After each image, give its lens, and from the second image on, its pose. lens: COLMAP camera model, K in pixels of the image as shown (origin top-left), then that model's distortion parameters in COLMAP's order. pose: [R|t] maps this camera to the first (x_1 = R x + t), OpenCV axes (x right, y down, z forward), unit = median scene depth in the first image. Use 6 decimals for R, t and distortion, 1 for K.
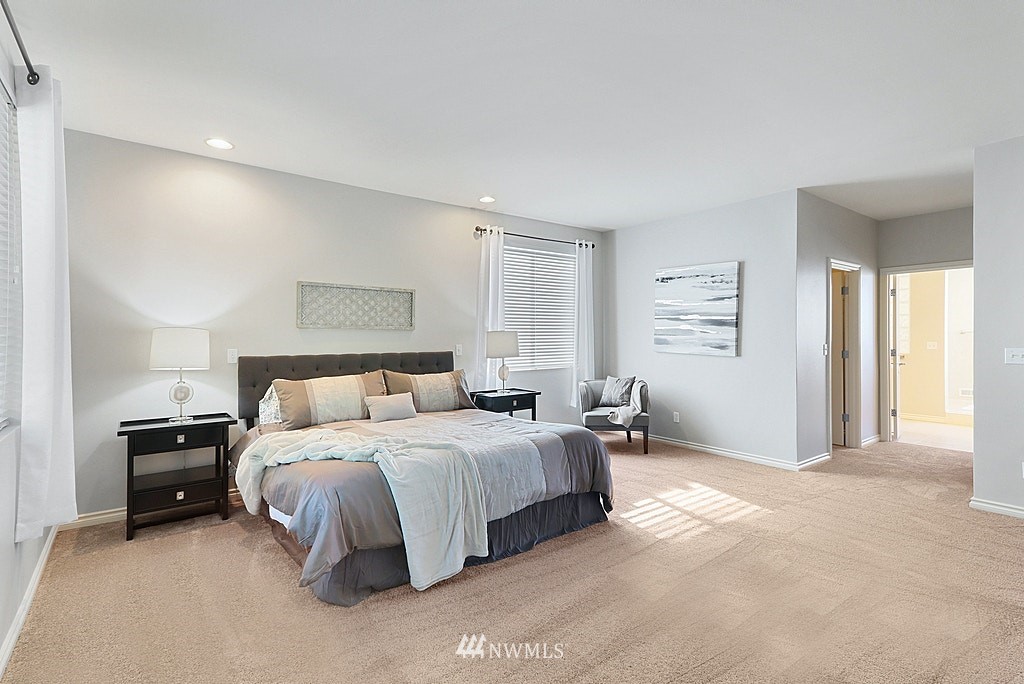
lens RADIAL K [[428.7, 0, 512.0], [0, 428.7, 342.0], [0, 0, 1]] dist [0.001644, 0.000091]
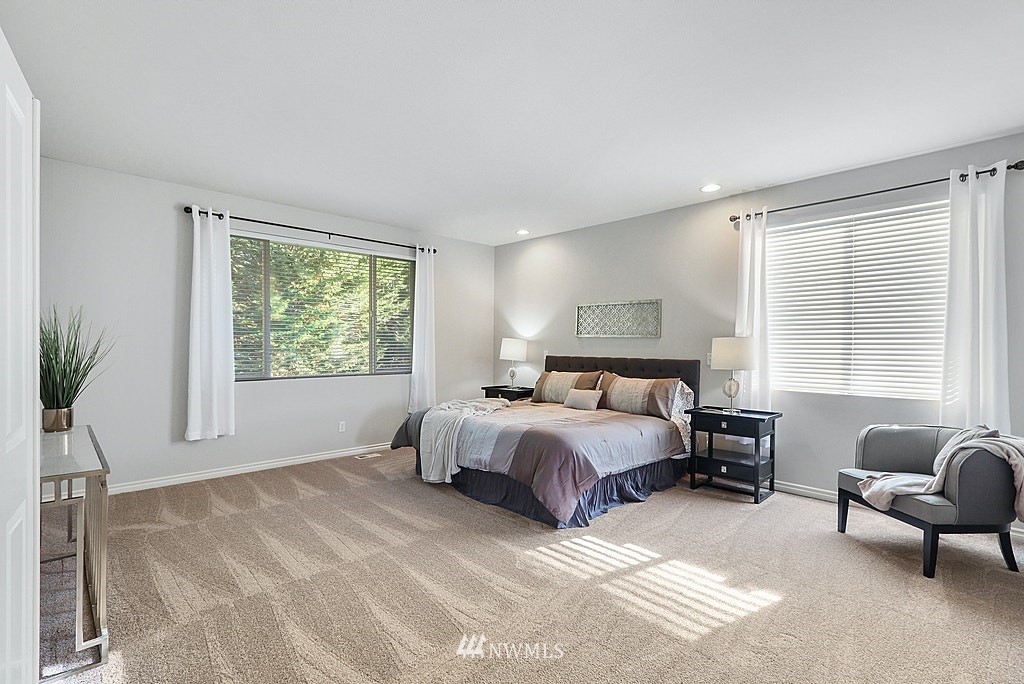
lens RADIAL K [[477.6, 0, 512.0], [0, 477.6, 342.0], [0, 0, 1]] dist [0.000790, 0.000167]
pose [[0.172587, 0.009130, -0.984952, 0.962020], [-0.006462, 0.999946, 0.008136, -0.027081], [0.984973, 0.004960, 0.172637, 0.489976]]
